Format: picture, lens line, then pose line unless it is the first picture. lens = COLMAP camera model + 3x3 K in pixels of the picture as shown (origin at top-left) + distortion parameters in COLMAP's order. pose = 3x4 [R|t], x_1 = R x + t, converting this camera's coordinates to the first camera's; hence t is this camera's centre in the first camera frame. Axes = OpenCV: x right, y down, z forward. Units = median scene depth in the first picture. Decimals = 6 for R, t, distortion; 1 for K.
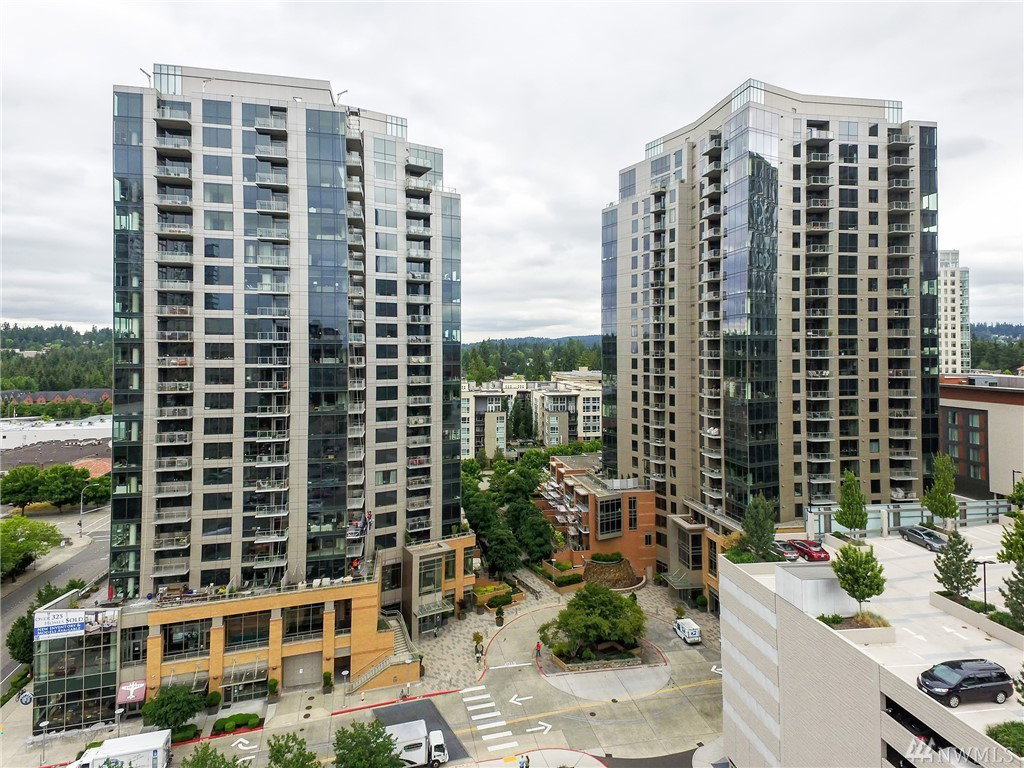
lens RADIAL K [[580.5, 0, 512.3], [0, 580.5, 346.2], [0, 0, 1]] dist [0.080540, -0.037092]
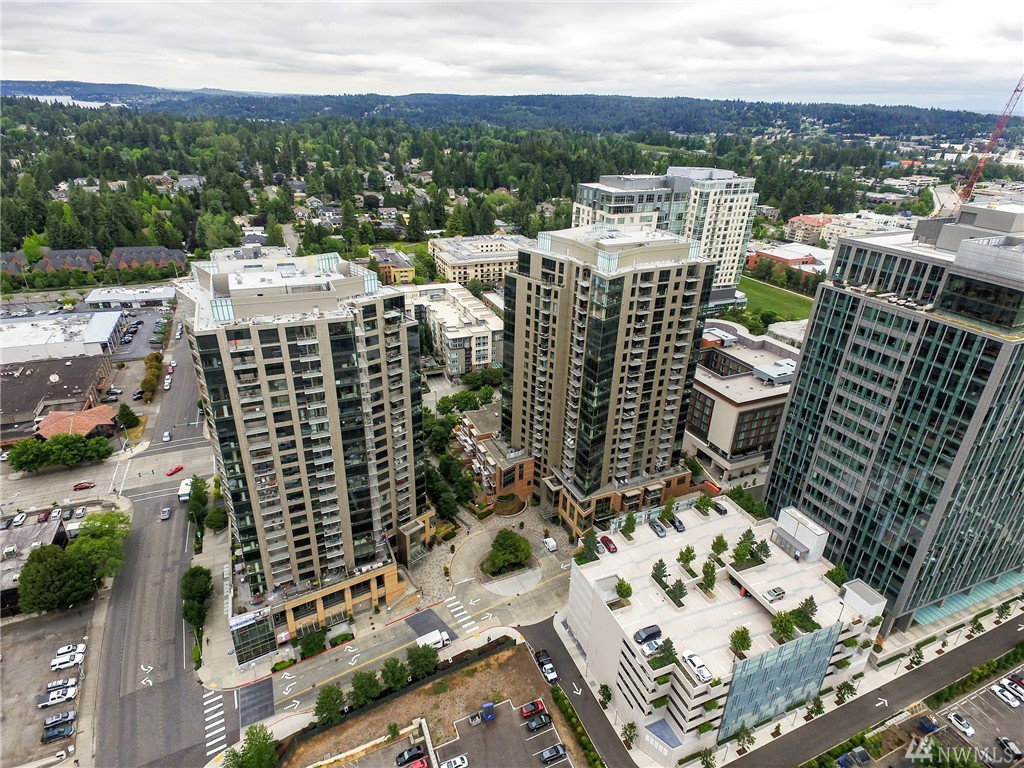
lens RADIAL K [[580.5, 0, 515.3], [0, 580.5, 381.5], [0, 0, 1]] dist [0.080540, -0.037092]
pose [[0.969117, -0.078084, 0.233911, -0.218473], [-0.033899, 0.897357, 0.440002, -0.821452], [-0.244259, -0.434343, 0.866997, -0.396963]]
